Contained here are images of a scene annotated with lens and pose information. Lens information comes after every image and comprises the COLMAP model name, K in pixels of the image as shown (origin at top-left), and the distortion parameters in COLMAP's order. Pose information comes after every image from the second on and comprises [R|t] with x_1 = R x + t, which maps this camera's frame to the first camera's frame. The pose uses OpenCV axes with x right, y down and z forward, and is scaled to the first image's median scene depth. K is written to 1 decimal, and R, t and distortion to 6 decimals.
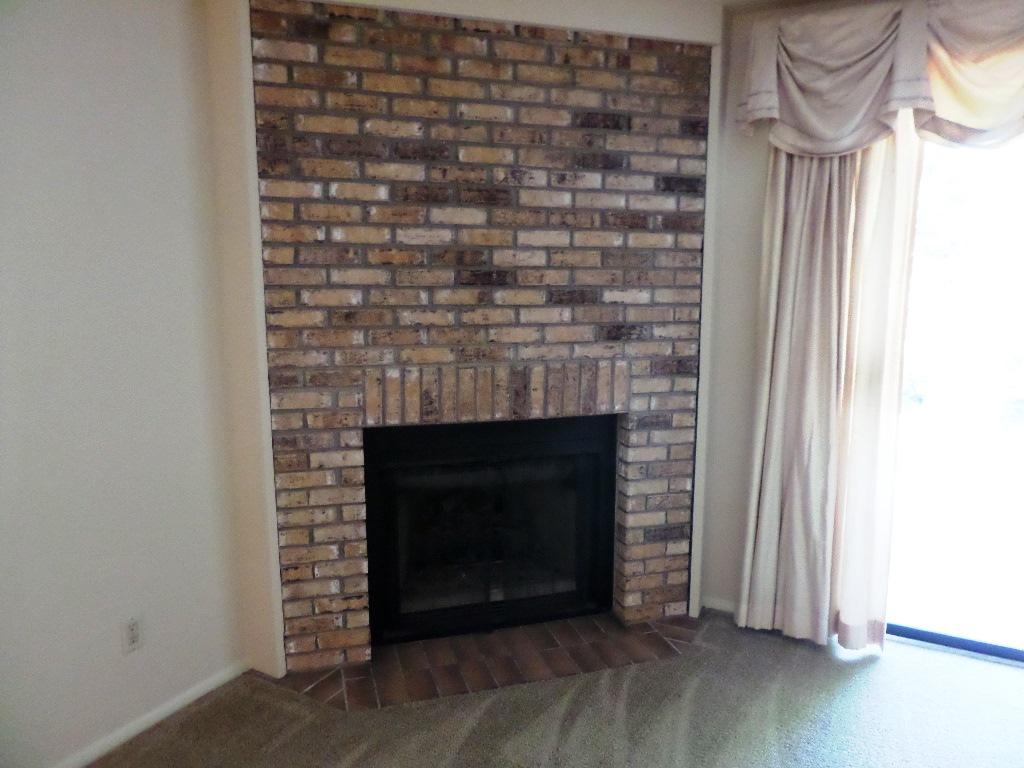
lens RADIAL K [[725.9, 0, 511.8], [0, 725.9, 390.5], [0, 0, 1]] dist [0.003628, -0.000991]
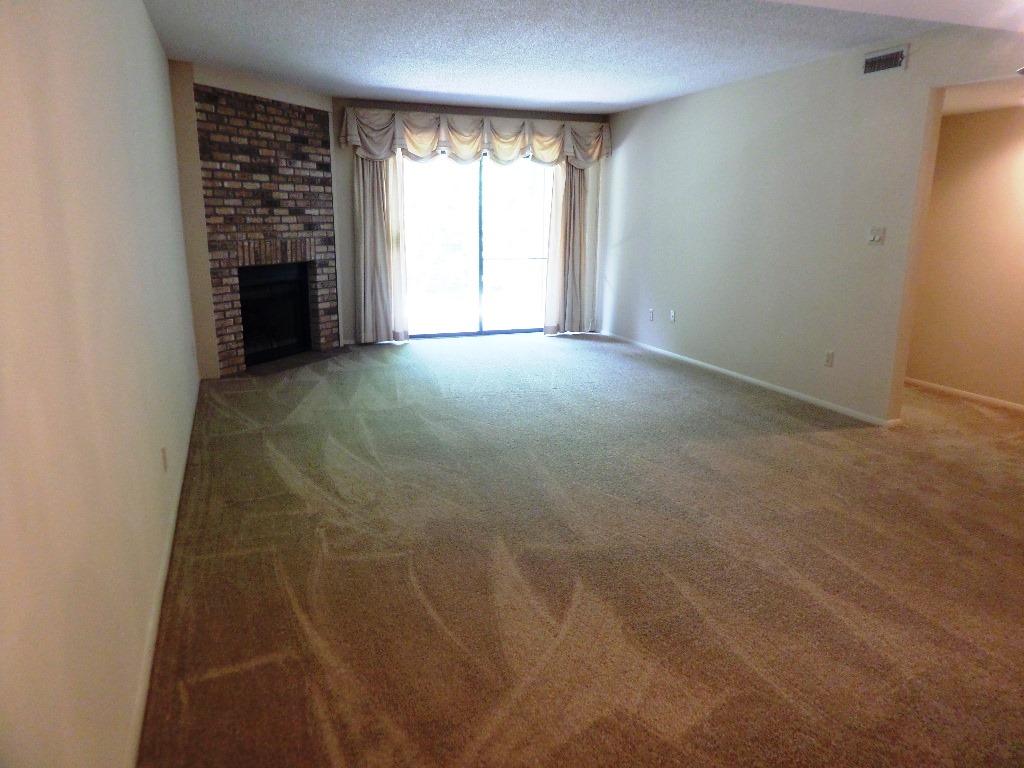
lens RADIAL K [[725.9, 0, 511.1], [0, 725.9, 387.7], [0, 0, 1]] dist [0.003628, -0.000991]
pose [[0.647657, -0.175858, 0.741360, -1.437265], [0.109877, 0.984386, 0.137517, 0.208240], [-0.753968, -0.007606, 0.656867, -1.221711]]
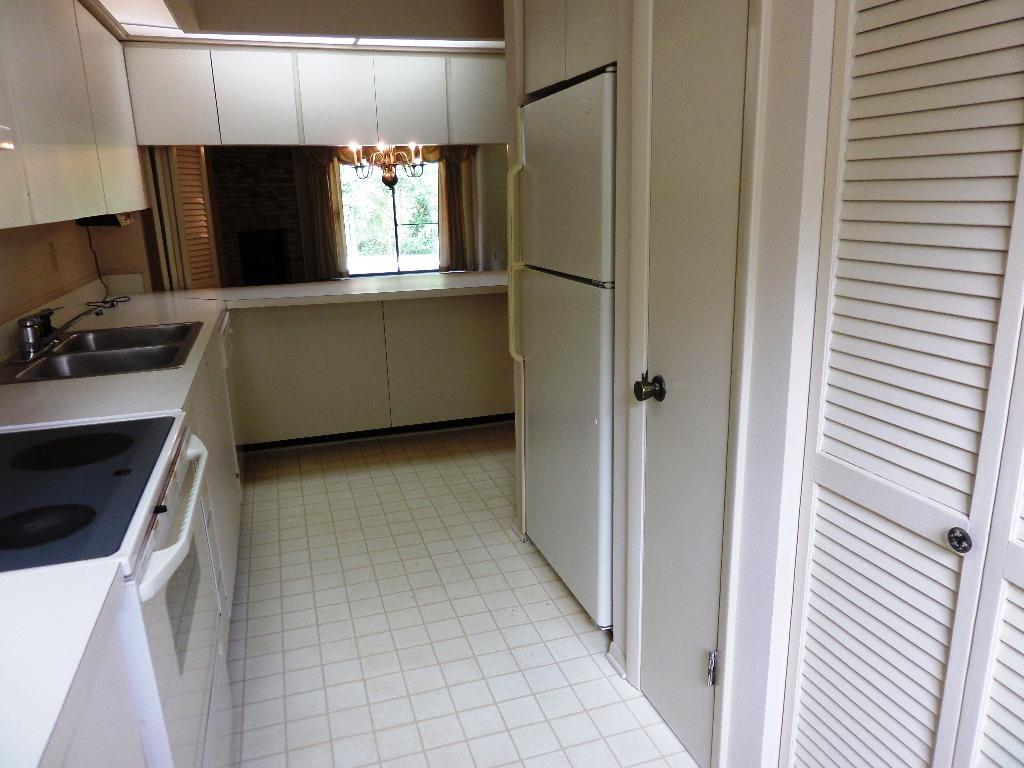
lens RADIAL K [[725.9, 0, 513.1], [0, 725.9, 382.7], [0, 0, 1]] dist [0.003628, -0.000991]
pose [[0.678837, -0.210226, 0.703552, -2.227262], [0.145892, 0.977653, 0.151363, 0.492407], [-0.719650, -0.000108, 0.694337, -3.015190]]
